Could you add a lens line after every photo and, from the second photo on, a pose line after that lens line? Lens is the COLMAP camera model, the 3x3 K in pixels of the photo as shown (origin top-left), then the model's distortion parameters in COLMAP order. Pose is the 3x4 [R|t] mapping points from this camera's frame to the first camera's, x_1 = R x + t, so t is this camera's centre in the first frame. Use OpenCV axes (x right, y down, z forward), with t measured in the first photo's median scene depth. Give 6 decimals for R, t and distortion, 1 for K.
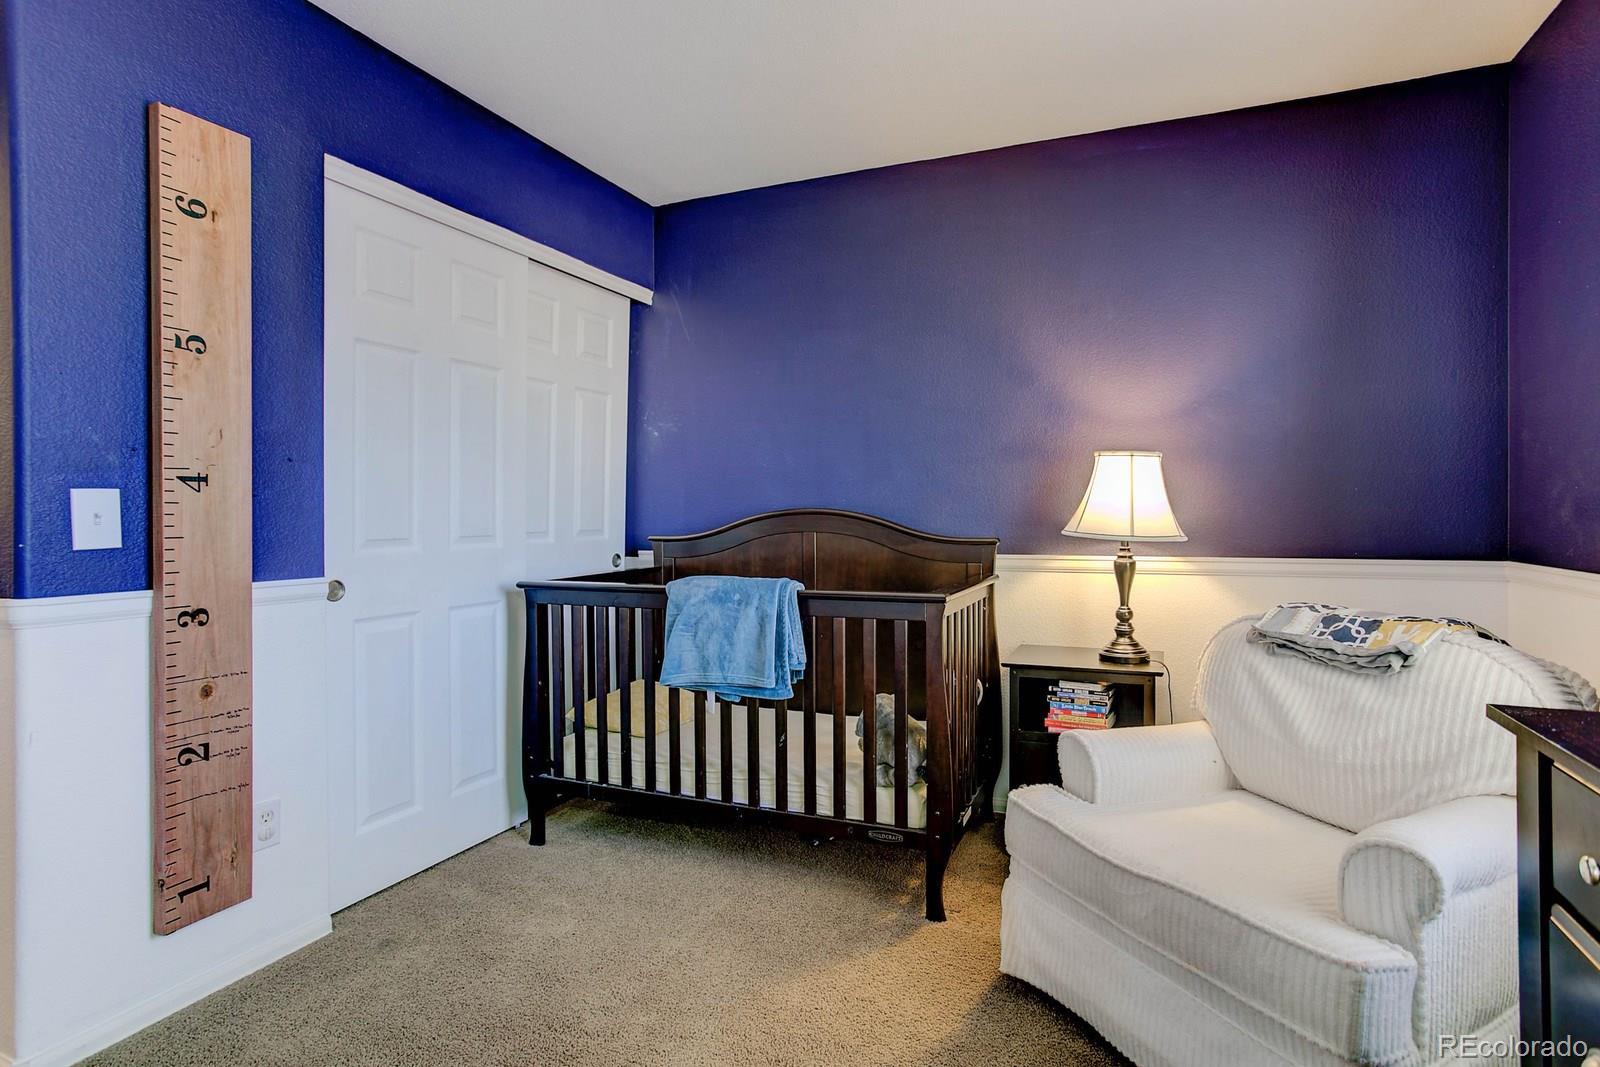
lens RADIAL K [[806.2, 0, 795.5], [0, 806.2, 538.9], [0, 0, 1]] dist [-0.035735, 0.032814]
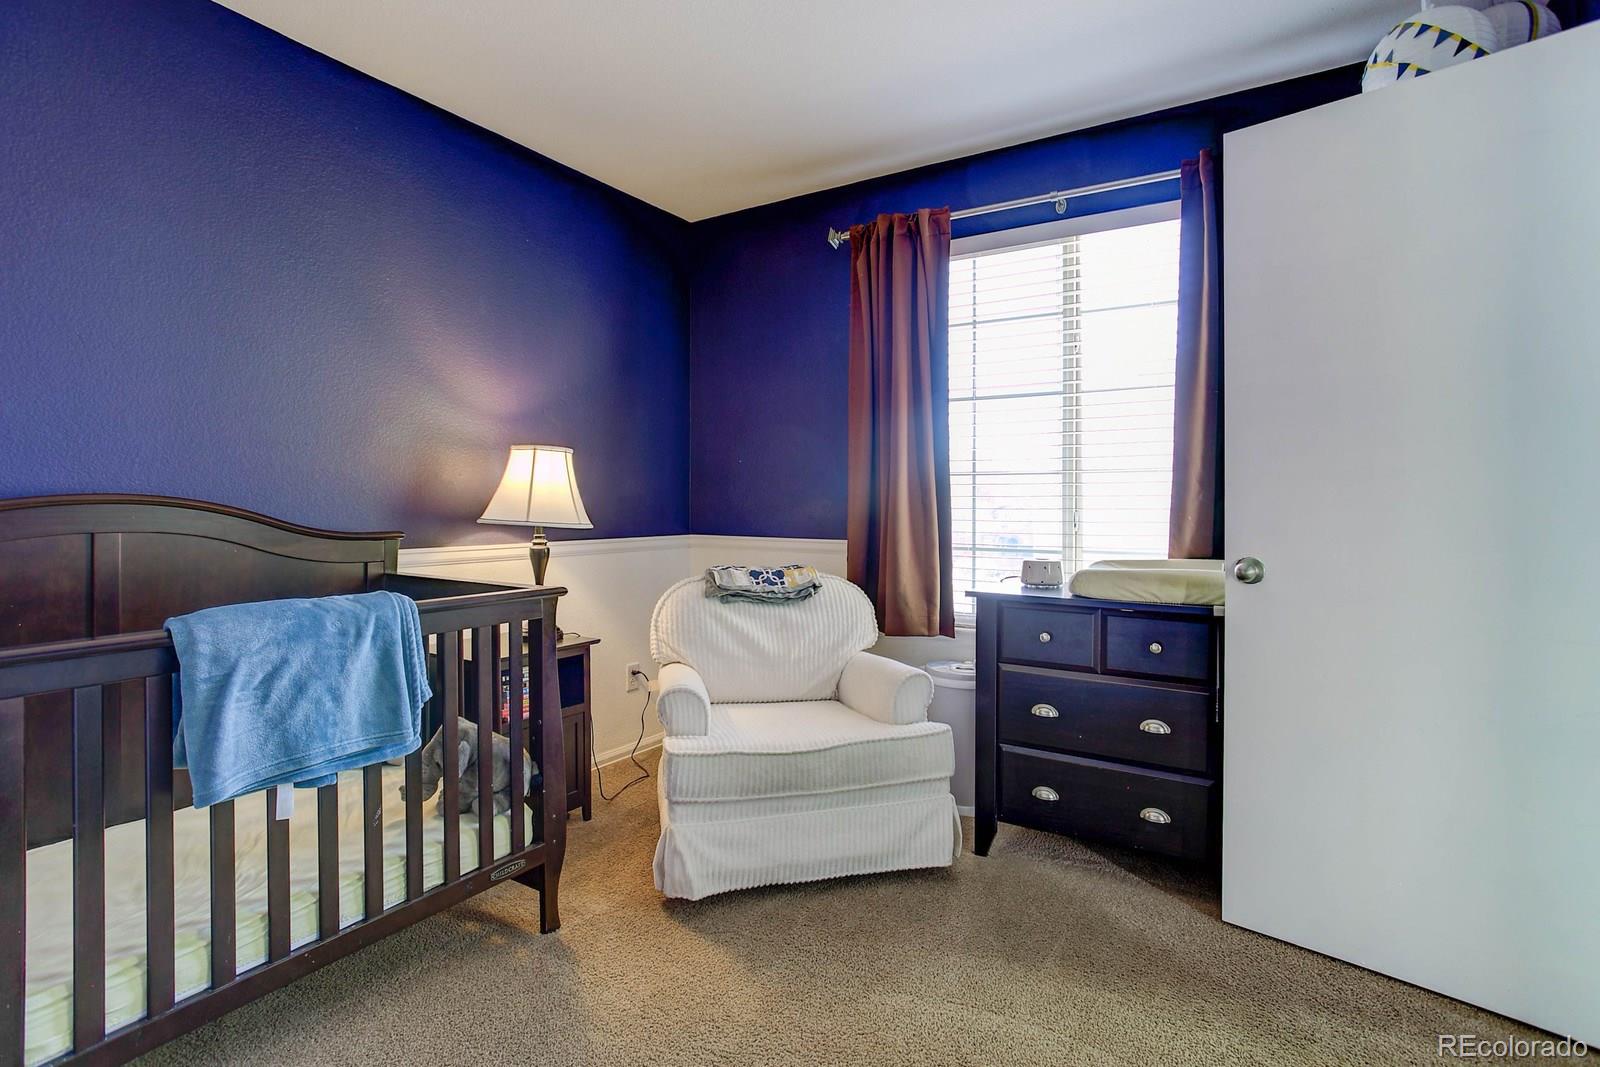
lens RADIAL K [[806.2, 0, 795.5], [0, 806.2, 538.9], [0, 0, 1]] dist [-0.035735, 0.032814]
pose [[0.149229, -0.034887, 0.988187, -0.660293], [0.024761, 0.999196, 0.031537, -0.010530], [-0.988493, 0.019762, 0.149973, 0.527144]]
